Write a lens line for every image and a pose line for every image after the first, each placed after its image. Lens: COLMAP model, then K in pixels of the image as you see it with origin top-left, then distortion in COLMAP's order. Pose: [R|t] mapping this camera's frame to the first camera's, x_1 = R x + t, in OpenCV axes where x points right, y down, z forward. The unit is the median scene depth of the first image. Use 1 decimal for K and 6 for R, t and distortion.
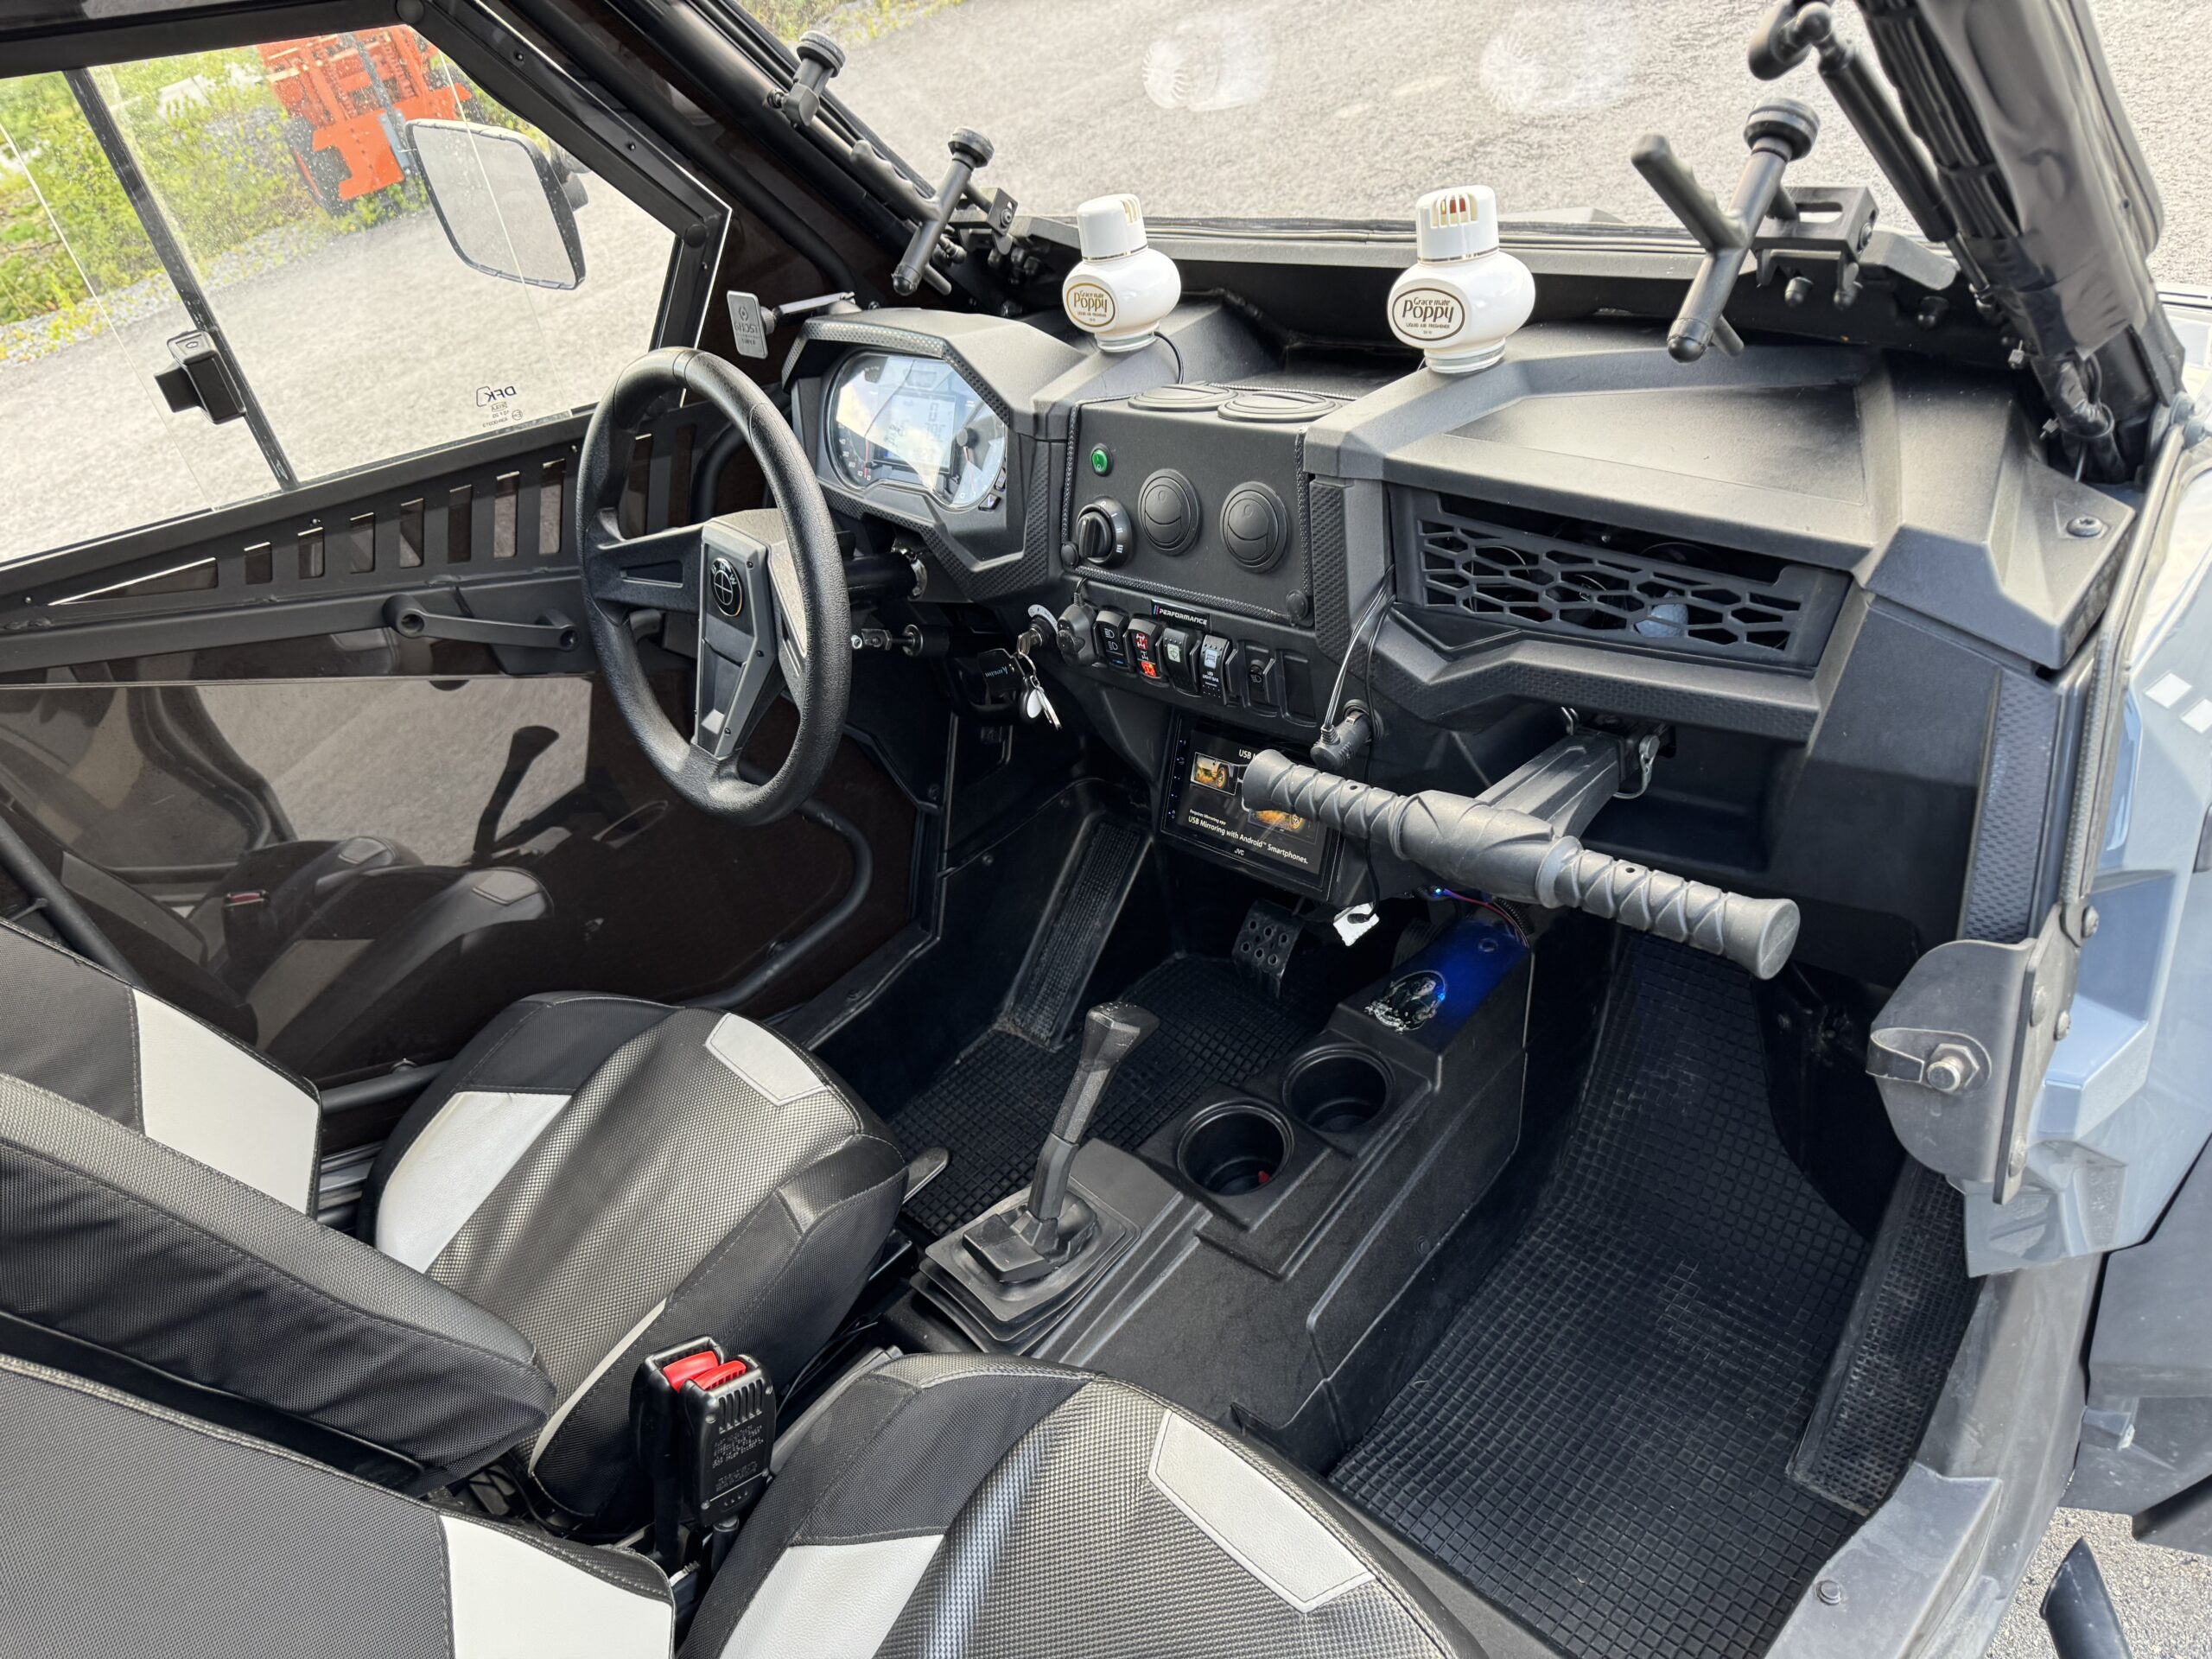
lens RADIAL K [[1590.2, 0, 1108.7], [0, 1590.2, 831.1], [0, 0, 1]] dist [0.020444, -0.031801]
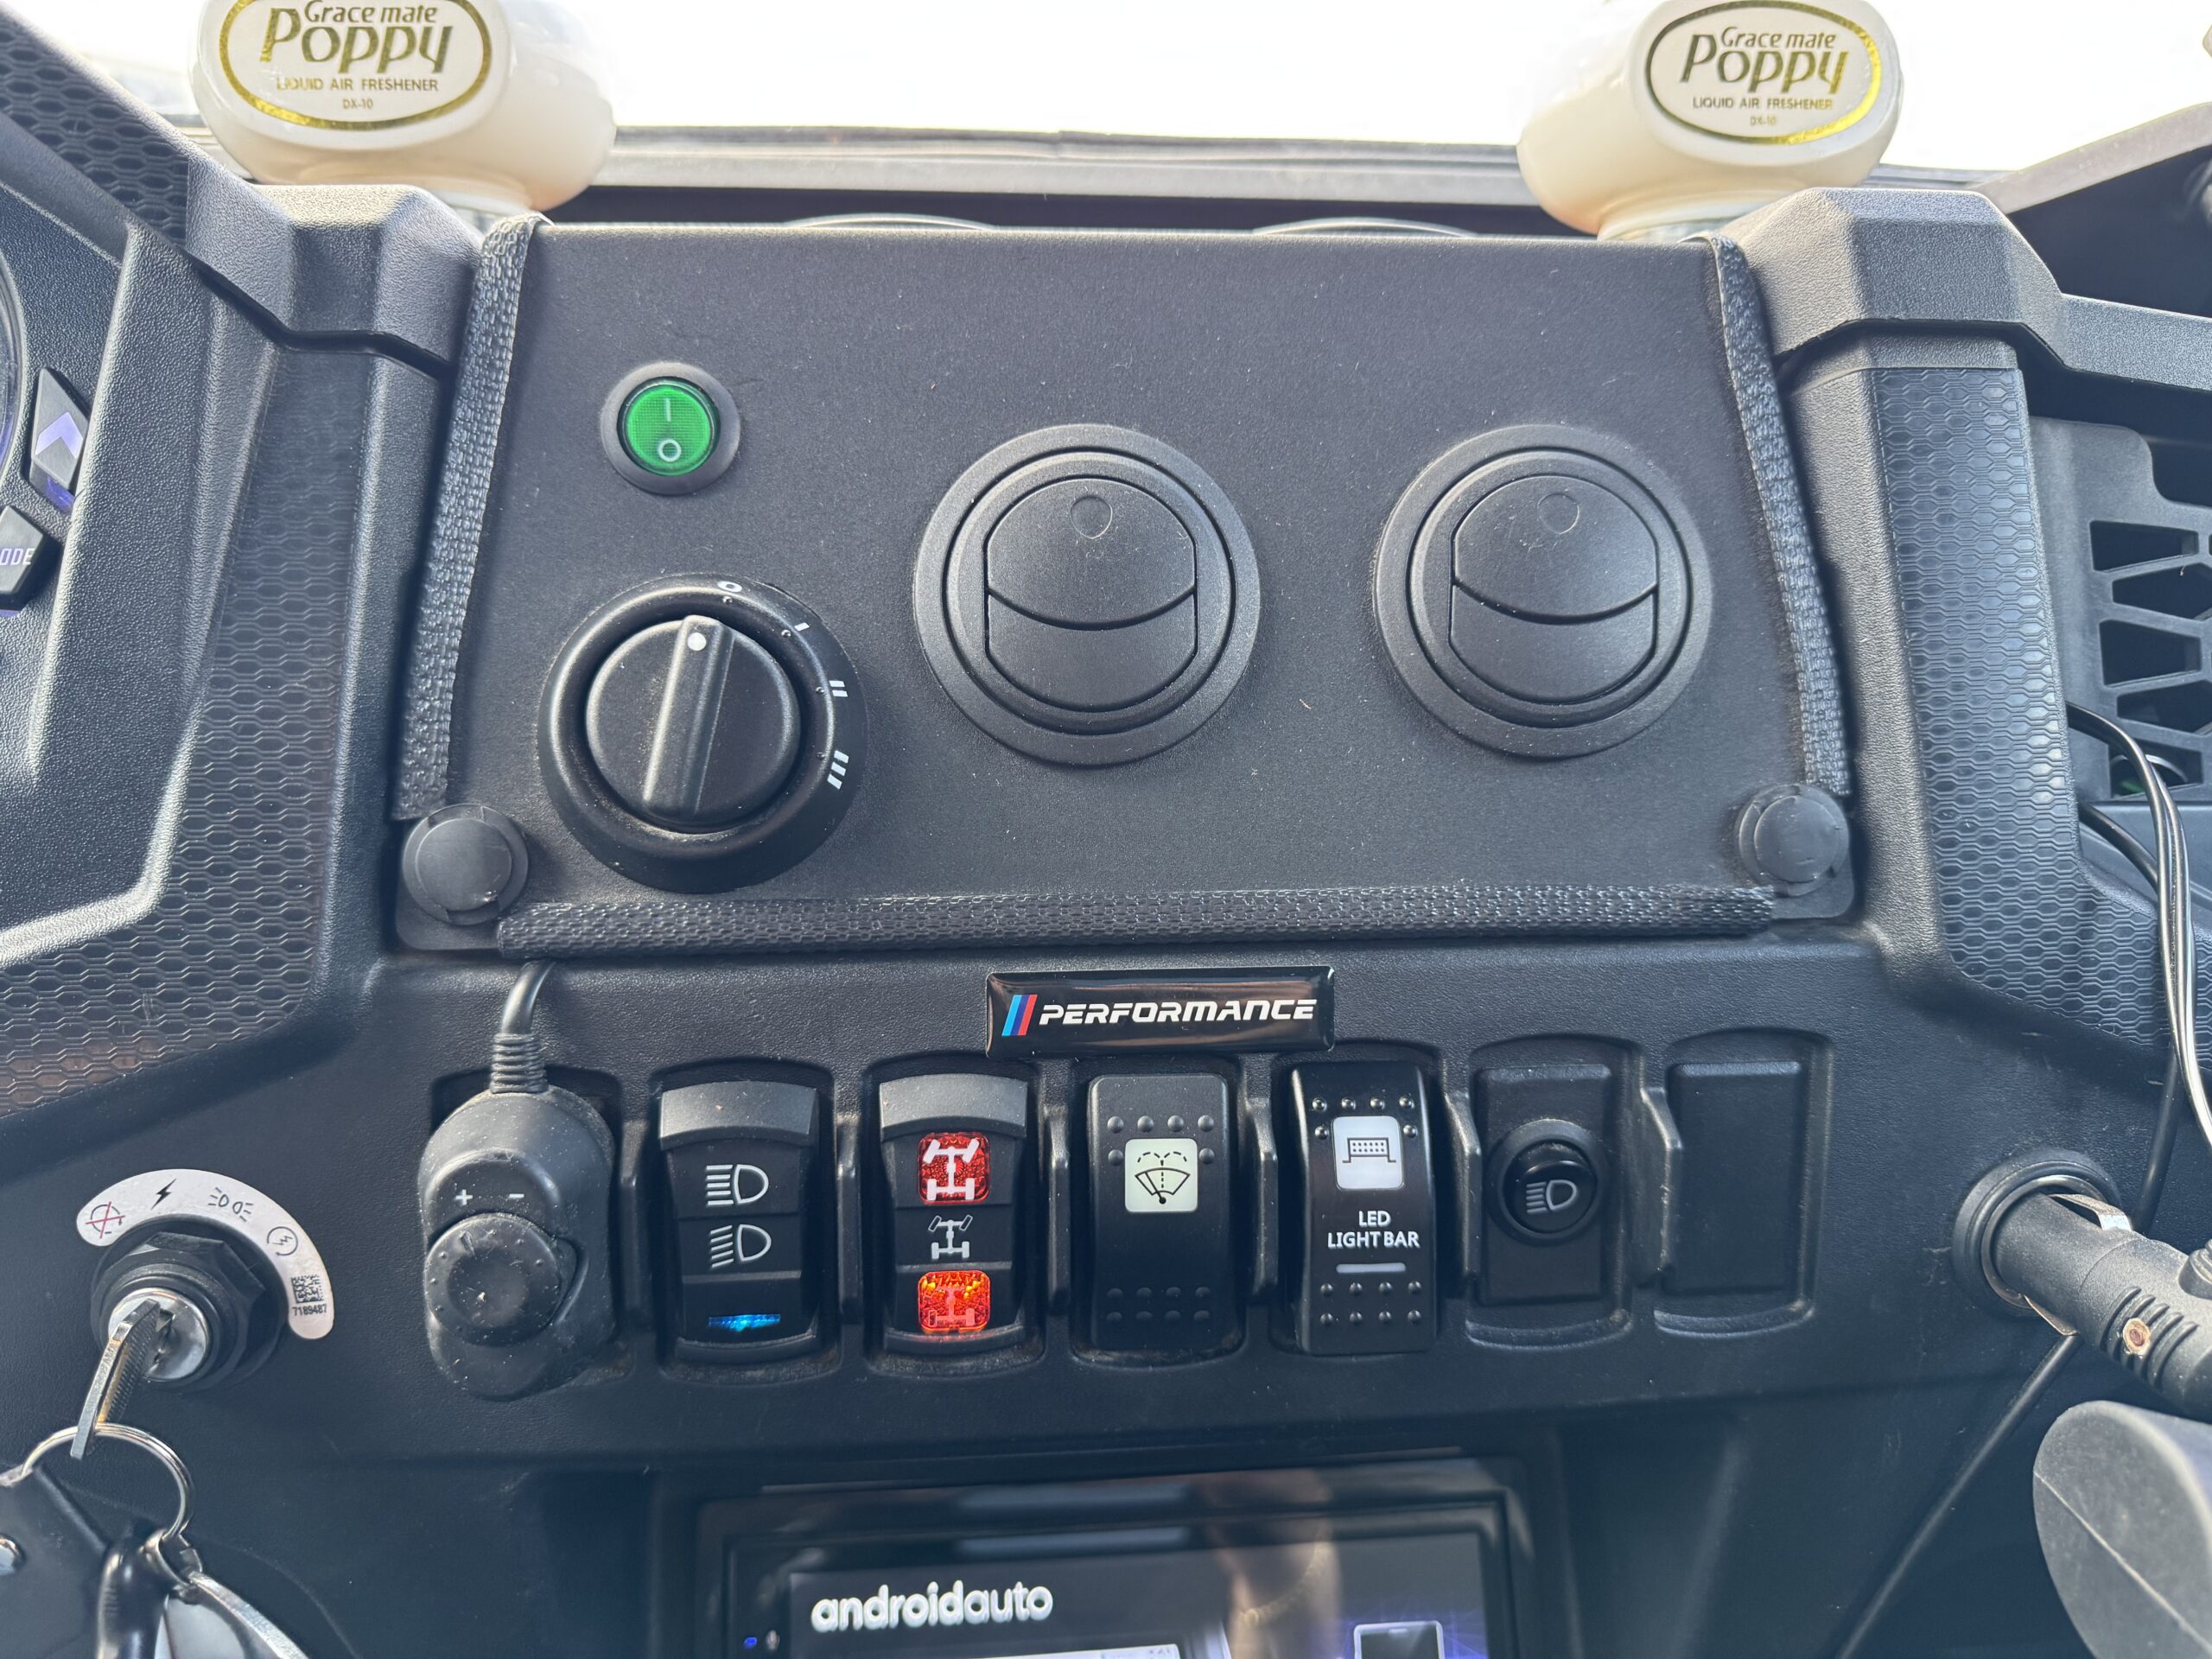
lens RADIAL K [[1590.2, 0, 1108.7], [0, 1590.2, 831.1], [0, 0, 1]] dist [0.020444, -0.031801]
pose [[0.636036, 0.059225, 0.769383, -0.138921], [0.301632, 0.898642, -0.318529, -0.083535], [-0.710265, 0.434667, 0.553705, 0.831362]]
